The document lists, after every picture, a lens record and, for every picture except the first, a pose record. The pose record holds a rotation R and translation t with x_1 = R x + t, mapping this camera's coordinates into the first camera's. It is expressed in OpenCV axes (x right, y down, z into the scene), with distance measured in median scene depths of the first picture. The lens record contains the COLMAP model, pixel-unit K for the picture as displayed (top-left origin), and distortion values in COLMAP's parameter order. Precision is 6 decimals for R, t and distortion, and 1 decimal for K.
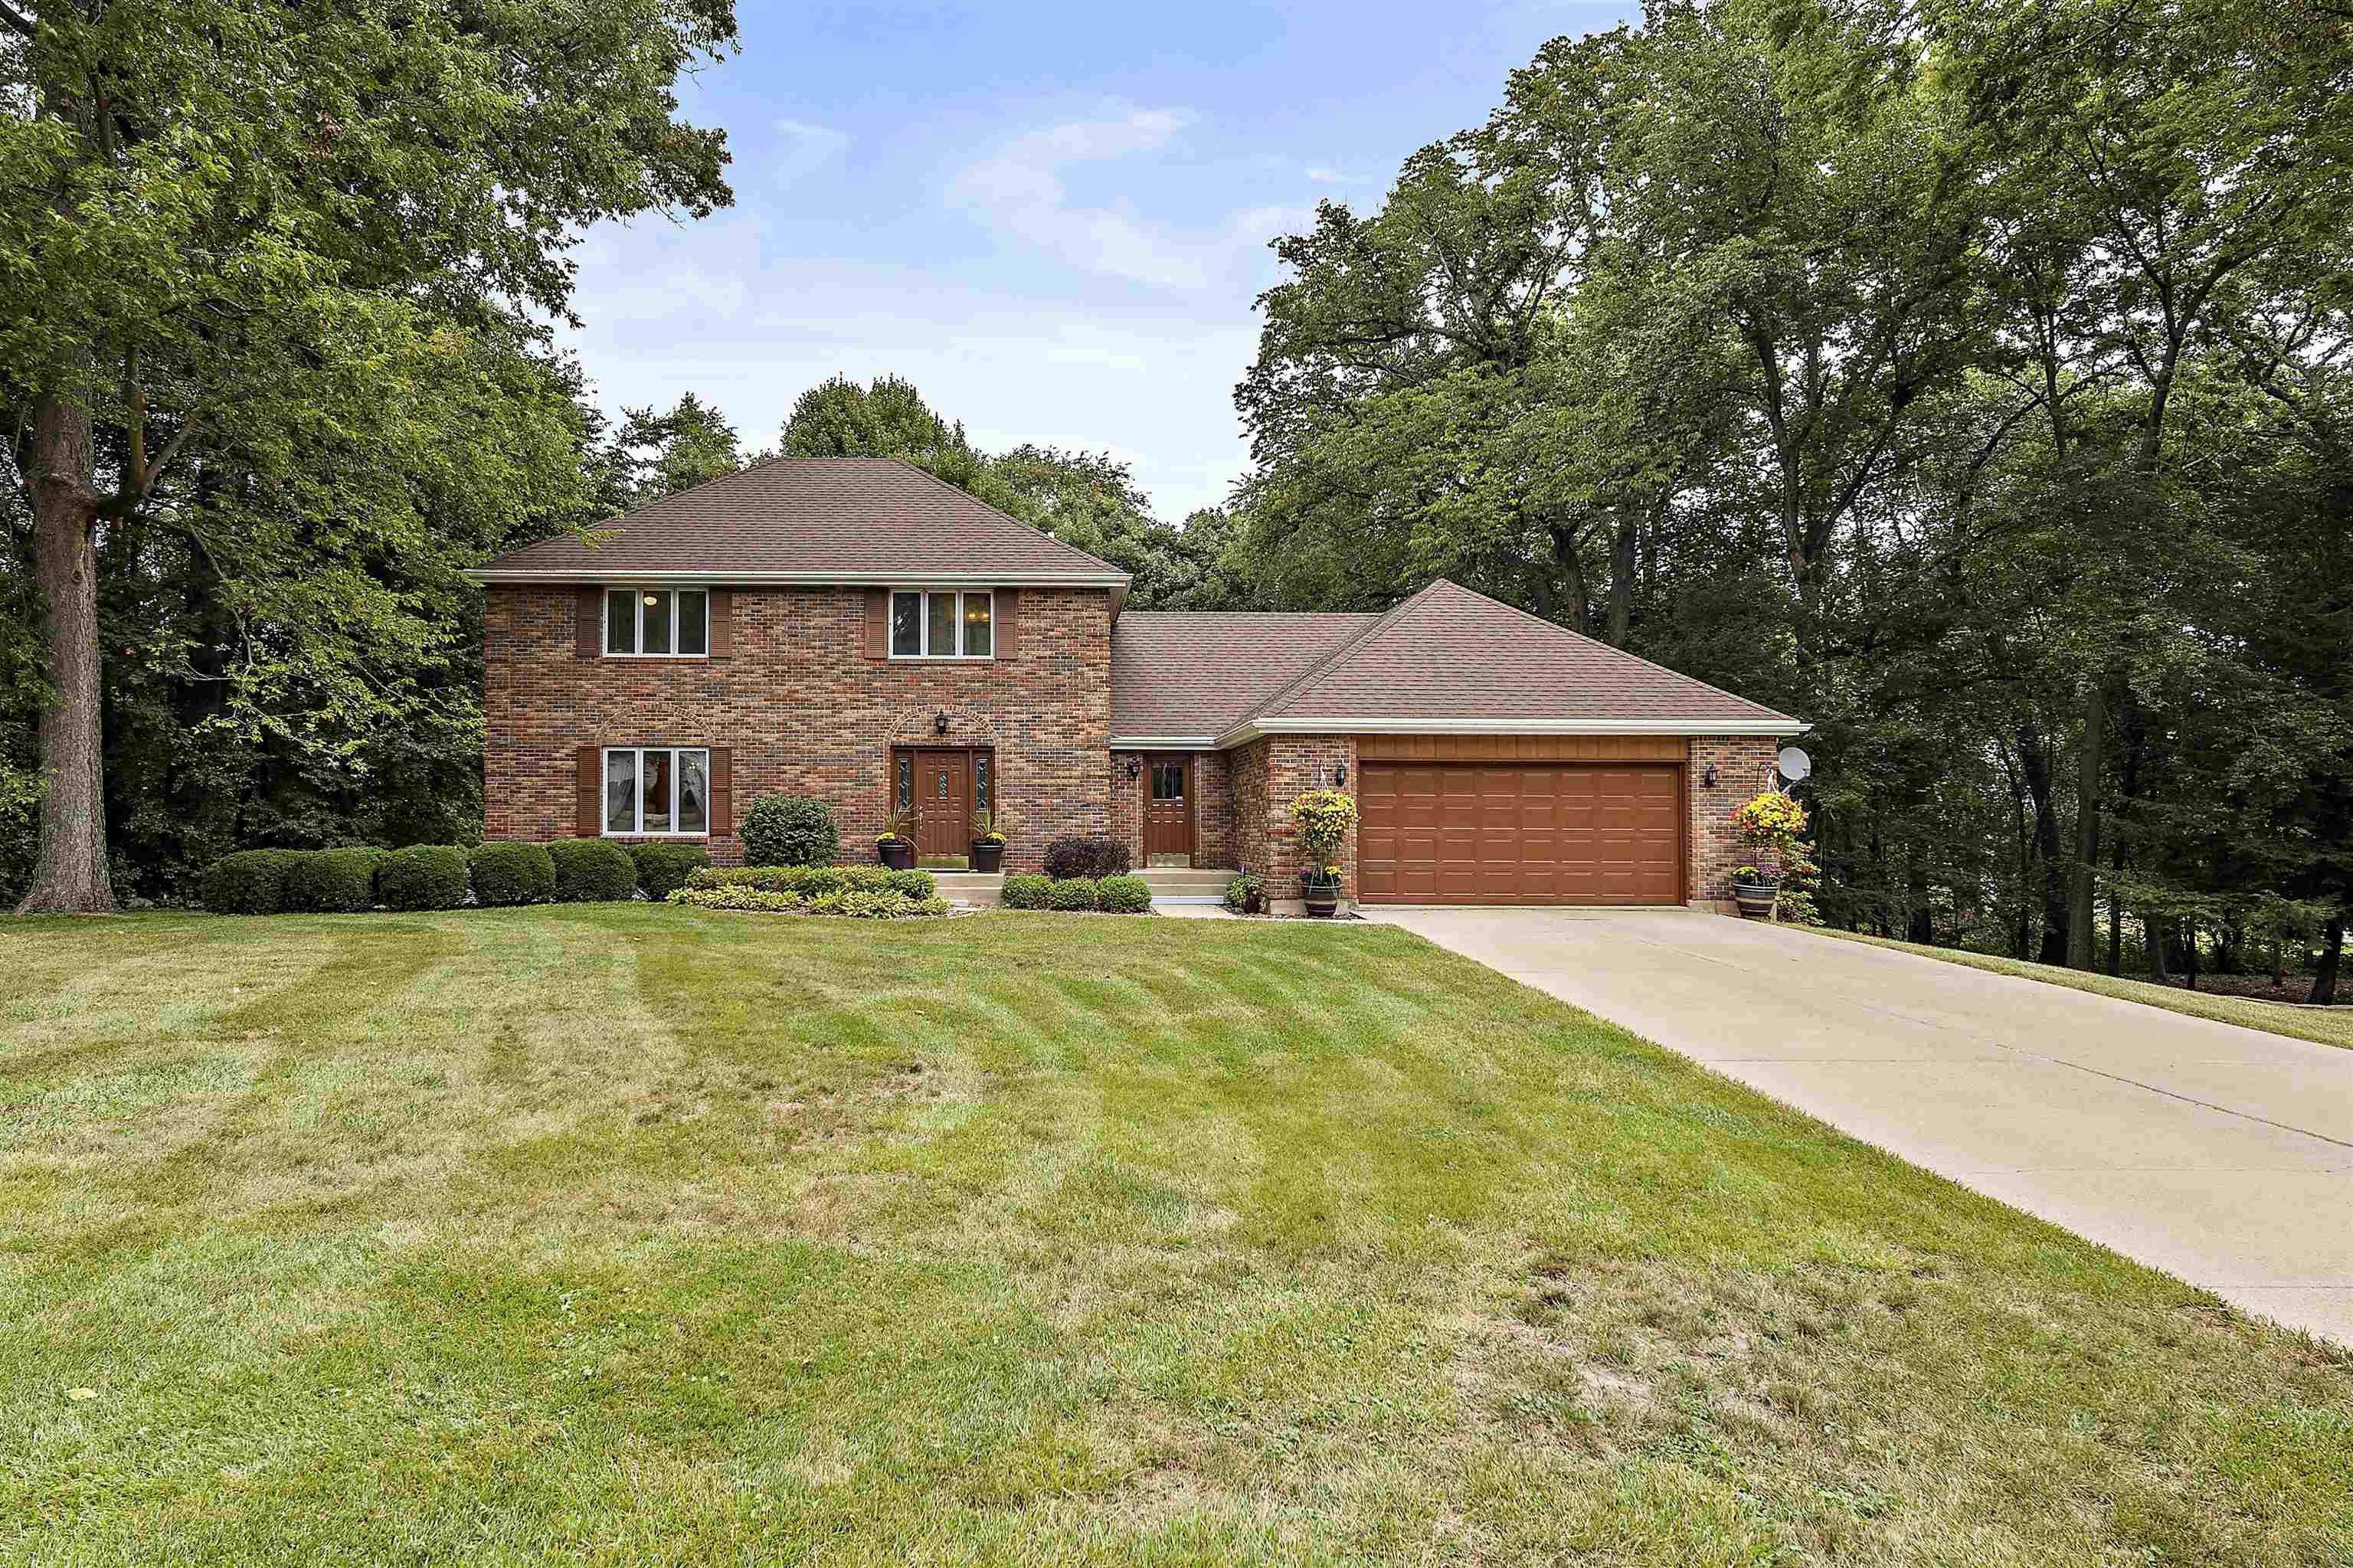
lens RADIAL K [[836.2, 0, 1171.8], [0, 836.2, 802.5], [0, 0, 1]] dist [-0.006853, -0.000513]
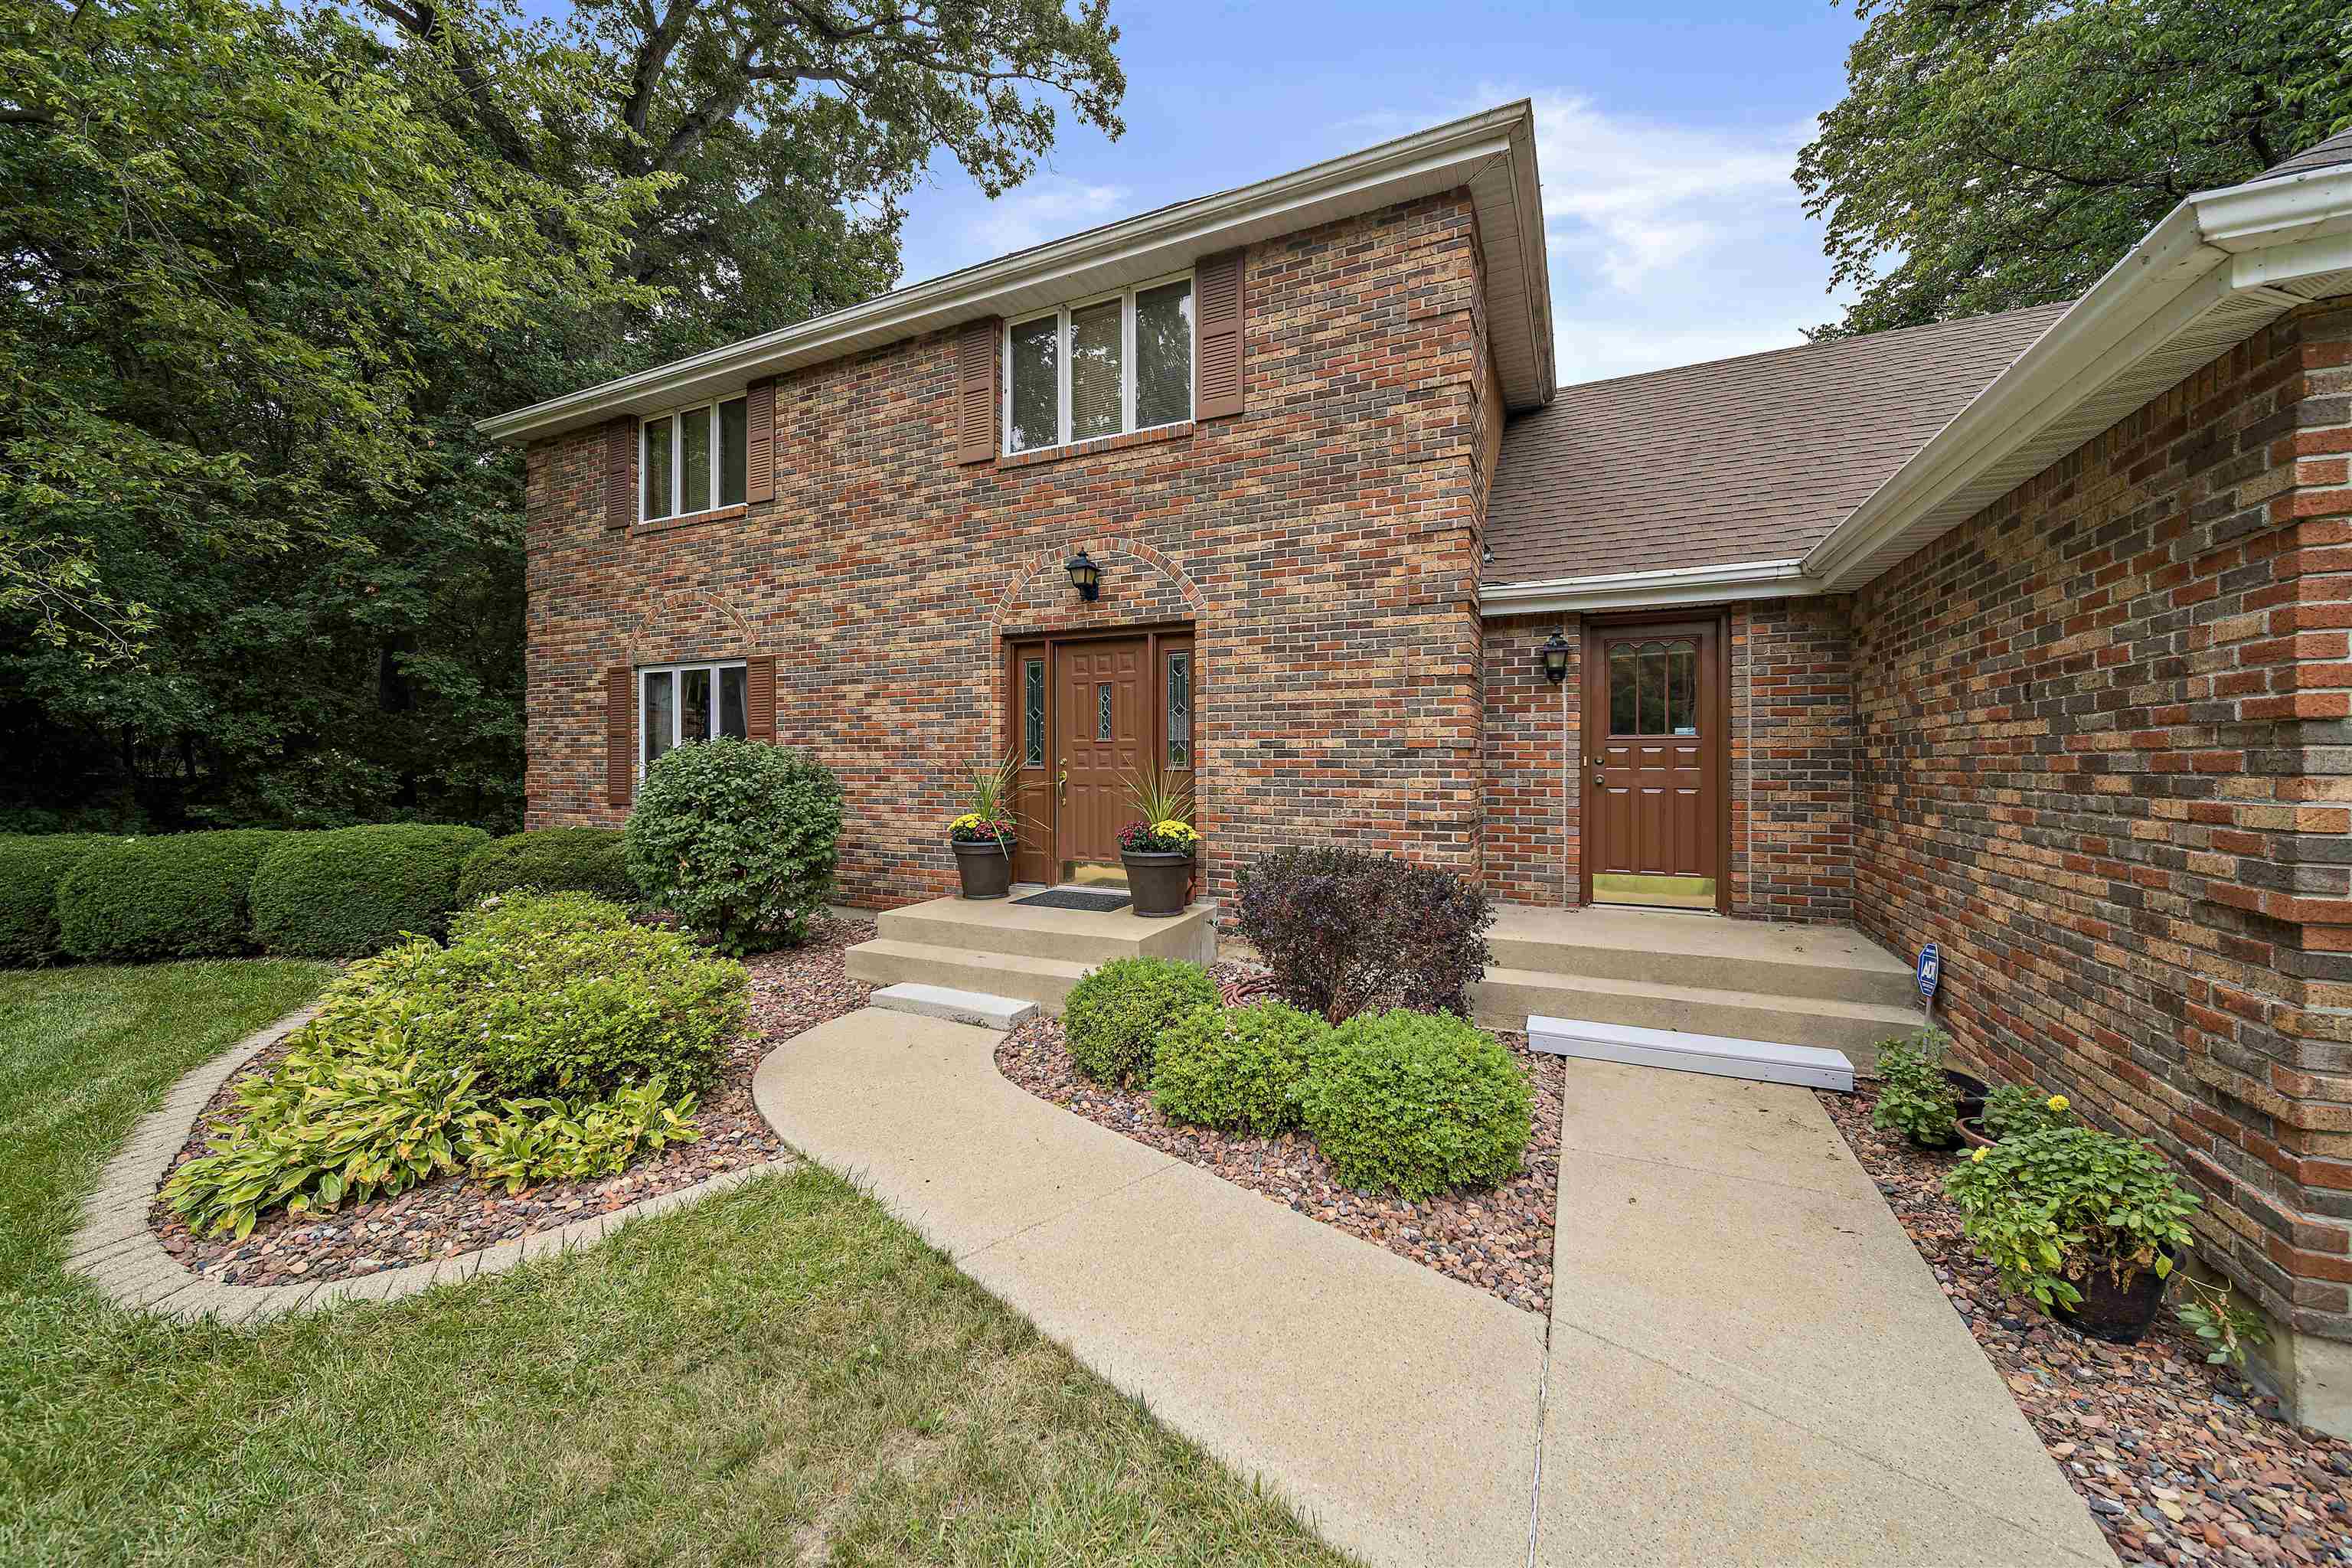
lens RADIAL K [[835.8, 0, 1196.5], [0, 835.8, 763.0], [0, 0, 1]] dist [-0.006853, -0.000513]
pose [[0.855915, 0.000693, -0.517117, 0.016438], [0.010657, 0.999763, 0.018978, -0.000661], [0.517007, -0.021754, 0.855705, 0.622174]]
